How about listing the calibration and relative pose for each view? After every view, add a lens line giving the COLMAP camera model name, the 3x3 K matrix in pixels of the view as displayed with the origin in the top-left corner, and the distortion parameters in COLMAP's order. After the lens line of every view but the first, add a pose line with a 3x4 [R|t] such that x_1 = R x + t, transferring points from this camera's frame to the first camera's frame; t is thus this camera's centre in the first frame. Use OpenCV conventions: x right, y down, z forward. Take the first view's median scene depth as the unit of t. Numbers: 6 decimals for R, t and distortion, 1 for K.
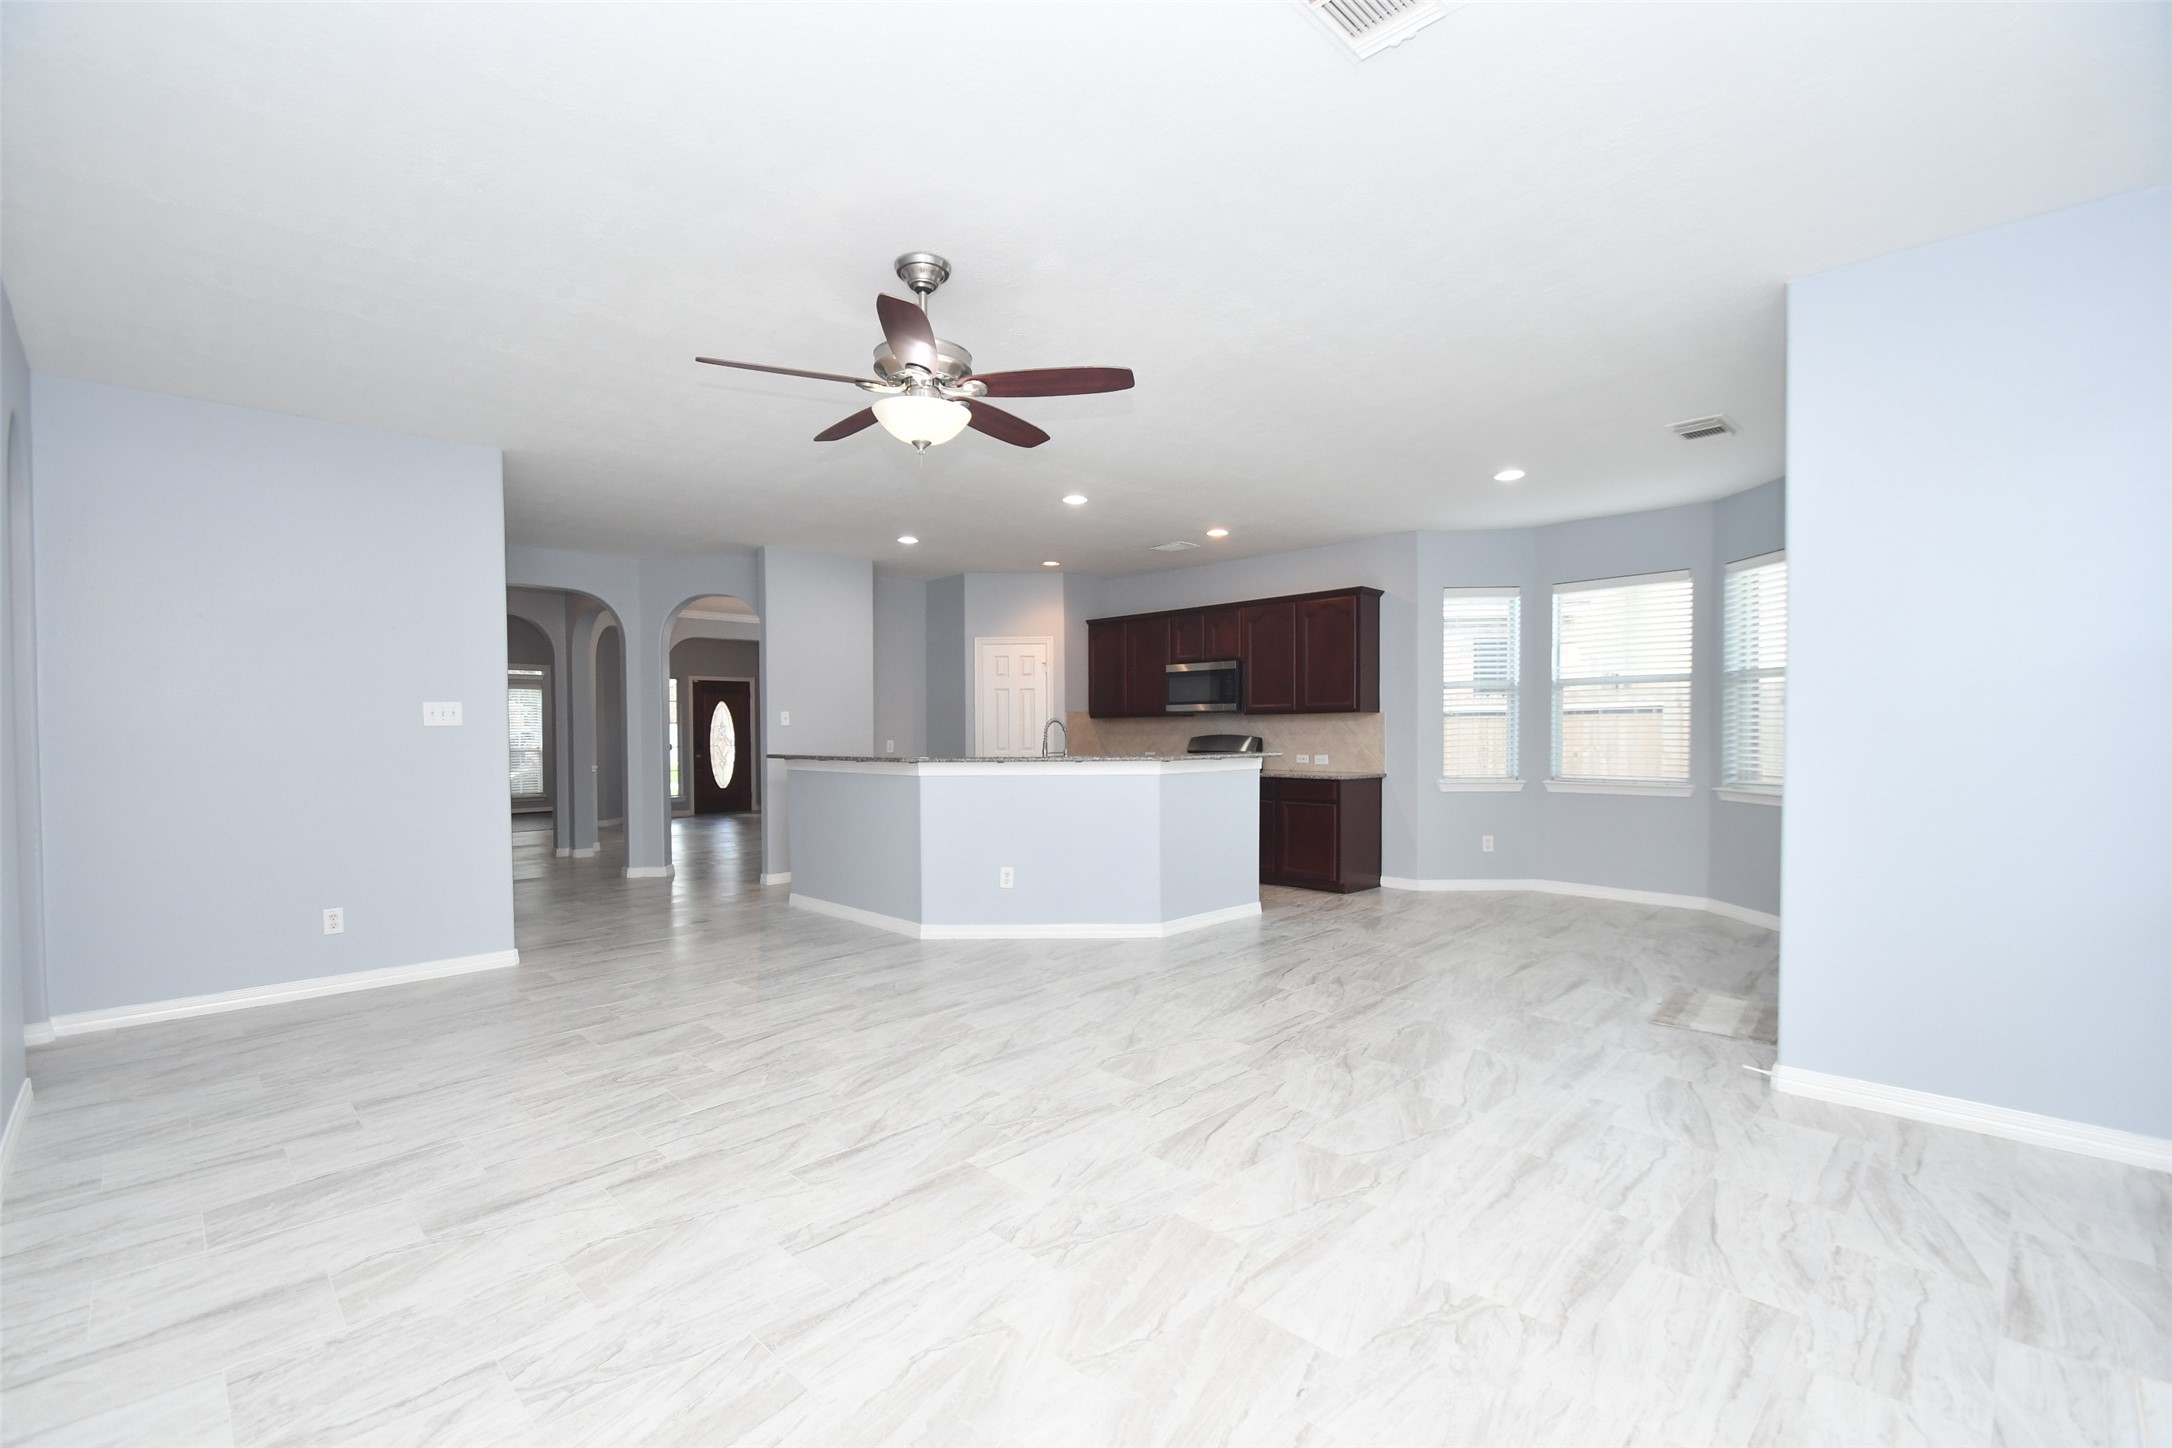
lens RADIAL K [[951.7, 0, 1060.6], [0, 951.7, 745.6], [0, 0, 1]] dist [0.007517, -0.008443]
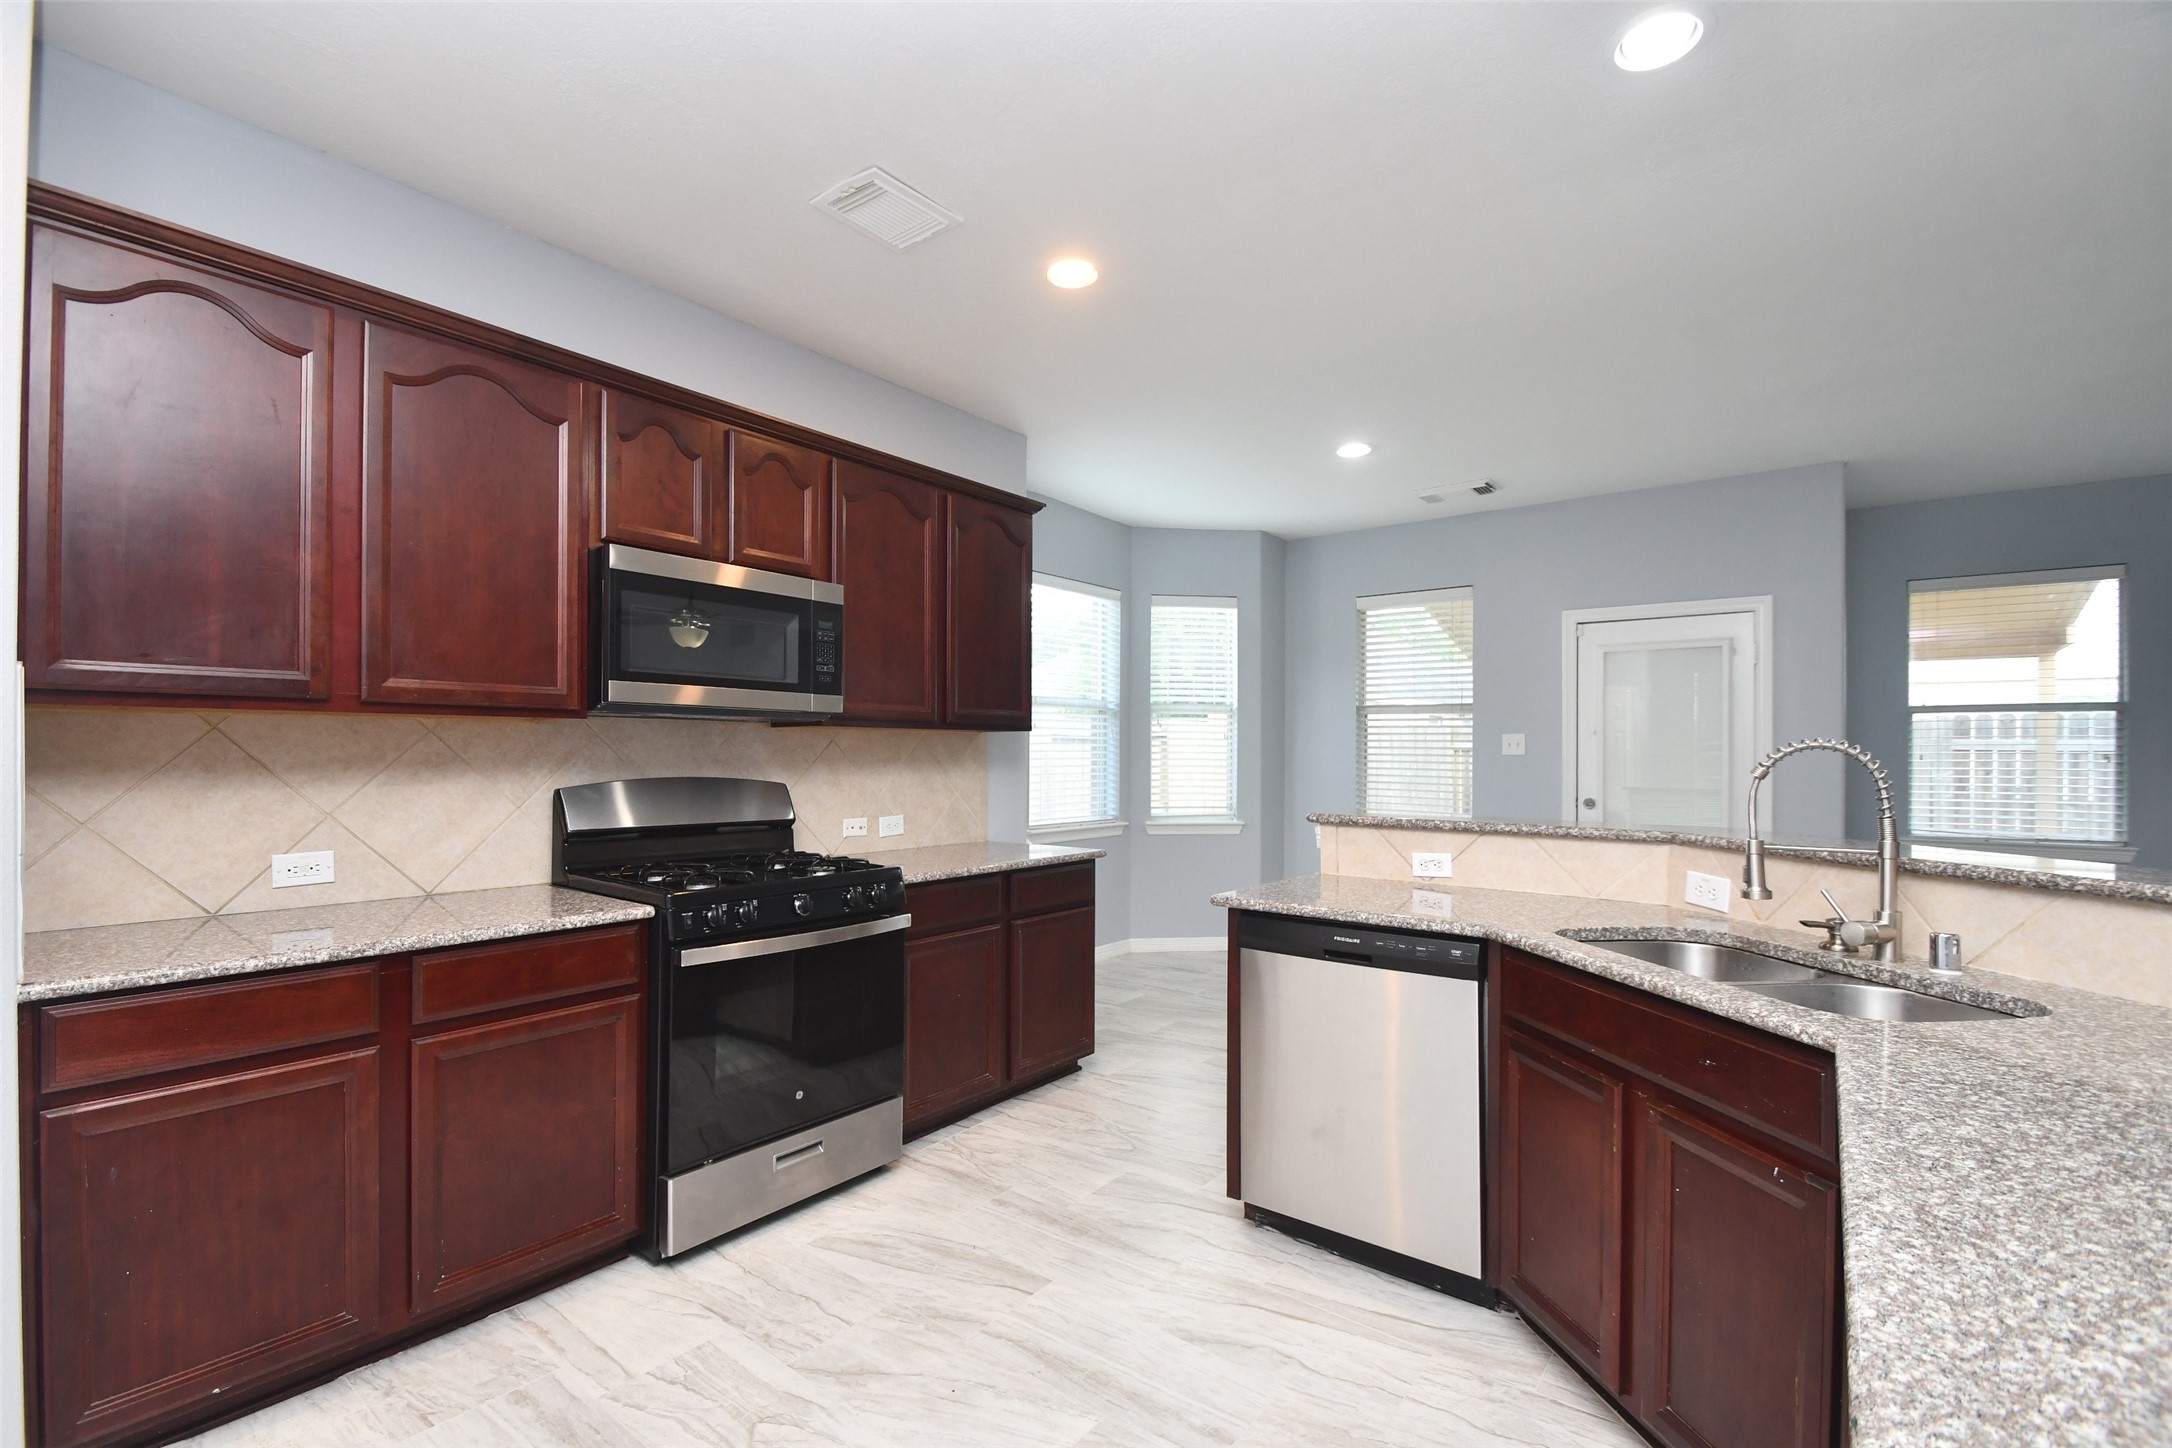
lens RADIAL K [[949.4, 0, 1060.2], [0, 949.4, 748.1], [0, 0, 1]] dist [0.018105, -0.017128]
pose [[-0.131789, 0.009869, 0.991229, -0.326896], [0.008895, 0.999922, -0.008773, -0.029726], [-0.991238, 0.007661, -0.131866, 1.510340]]
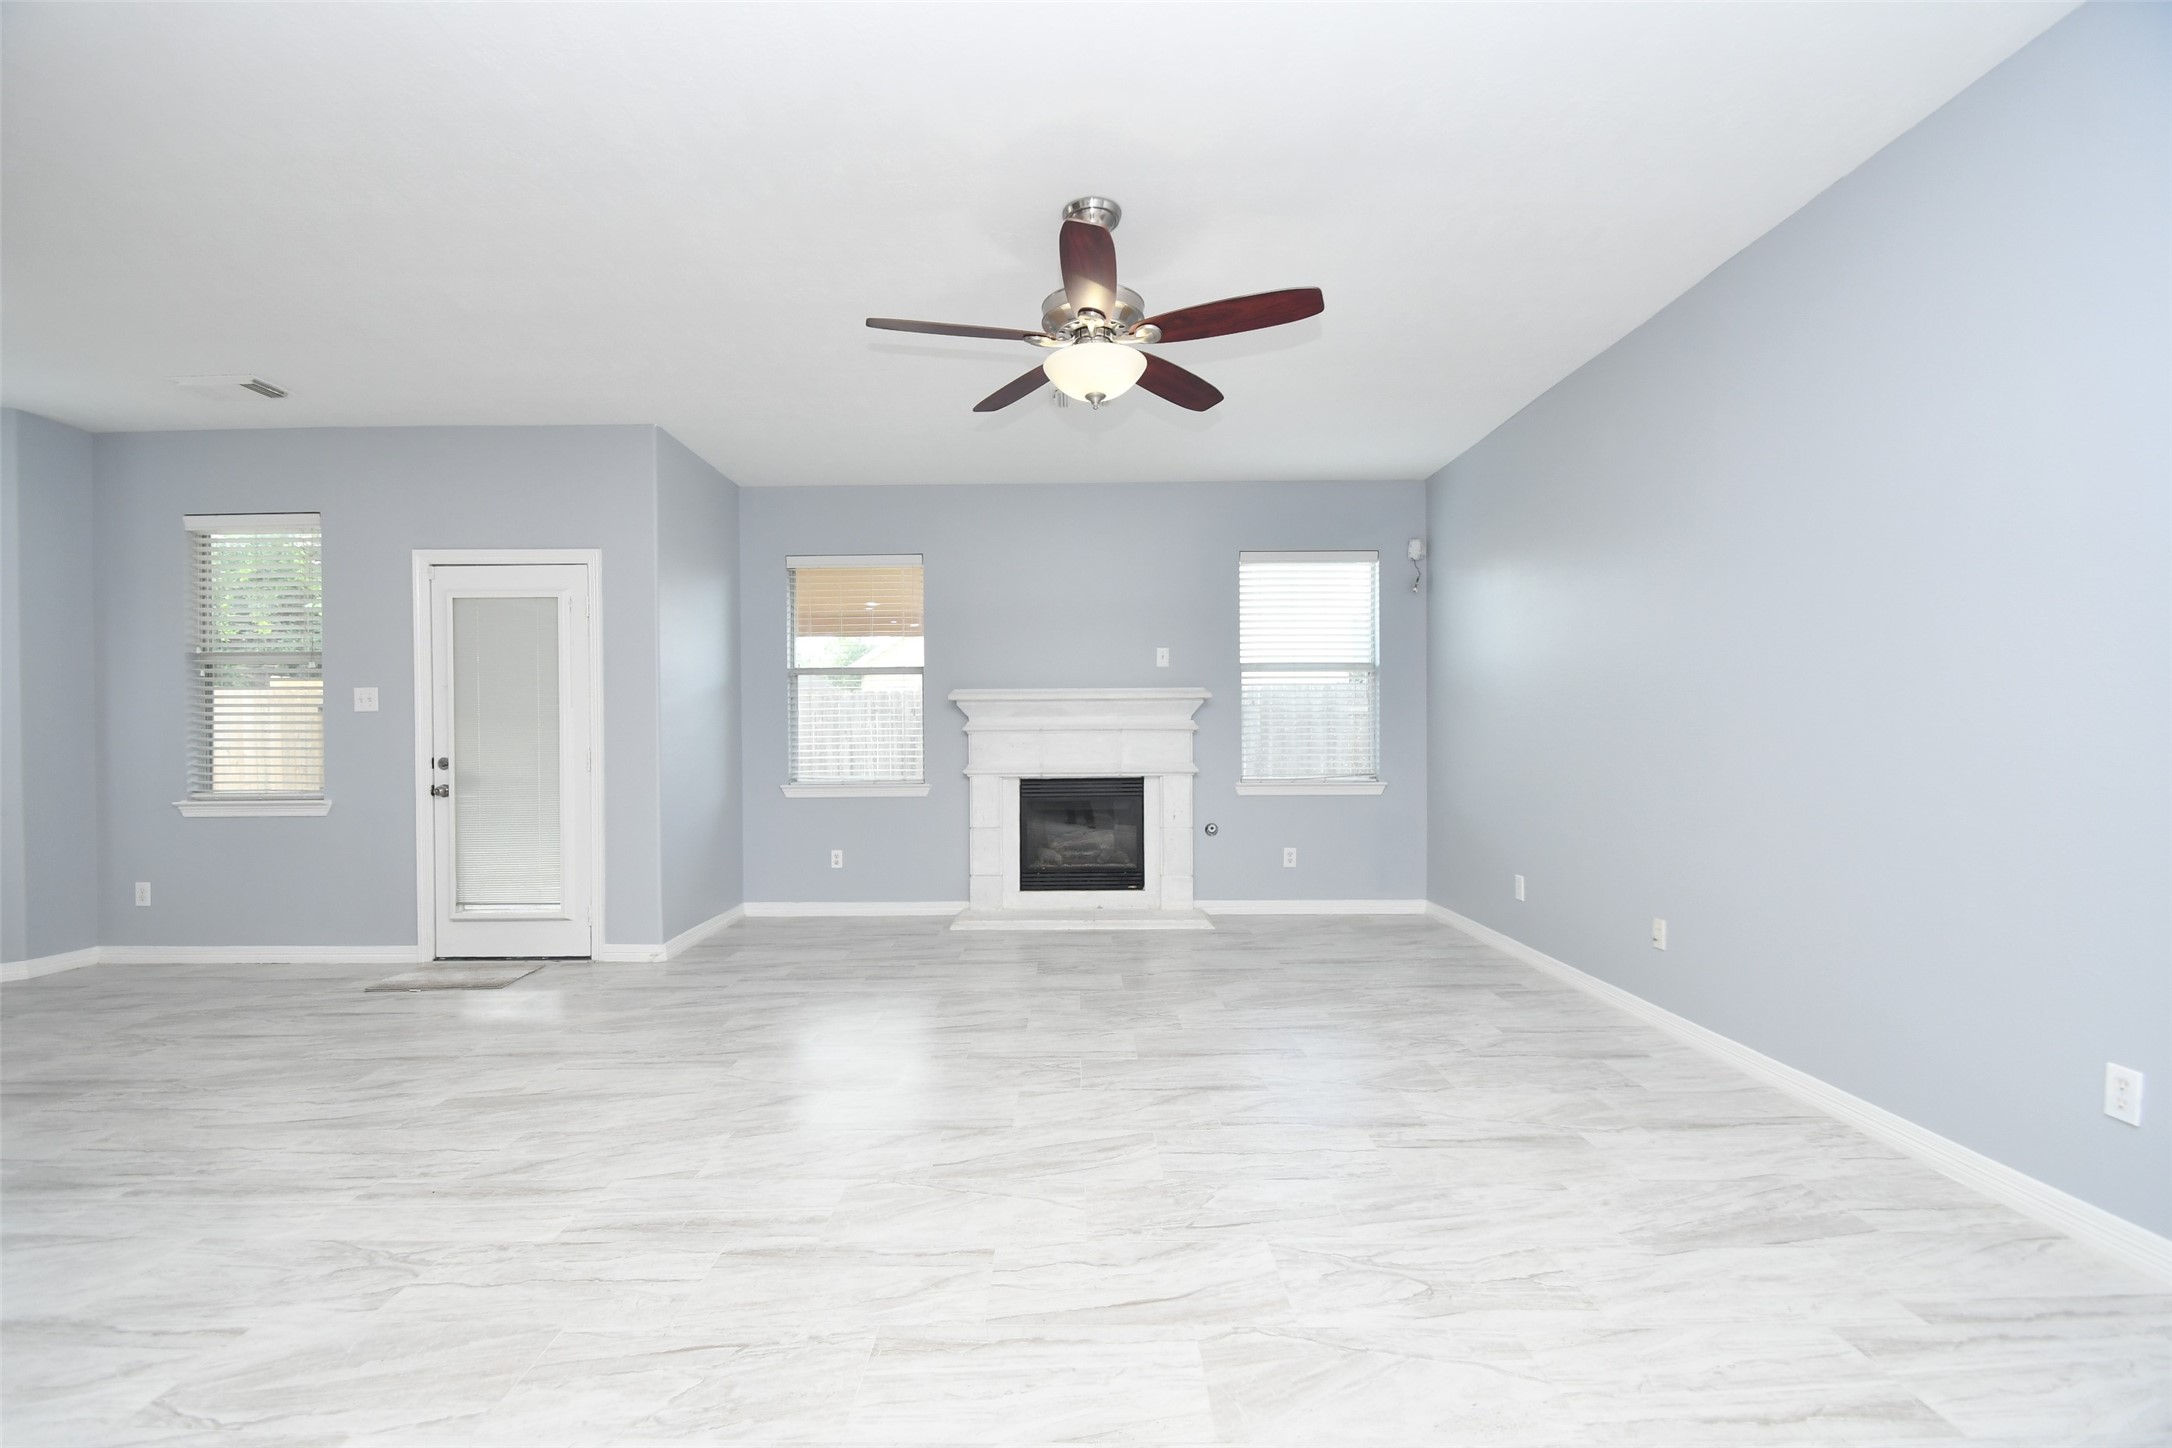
lens RADIAL K [[951.7, 0, 1060.6], [0, 951.7, 745.6], [0, 0, 1]] dist [0.007517, -0.008443]
pose [[-0.713421, 0.004408, 0.700722, -0.477680], [0.022802, 0.999597, 0.016927, 0.007096], [-0.700365, 0.028054, -0.713234, 1.042231]]
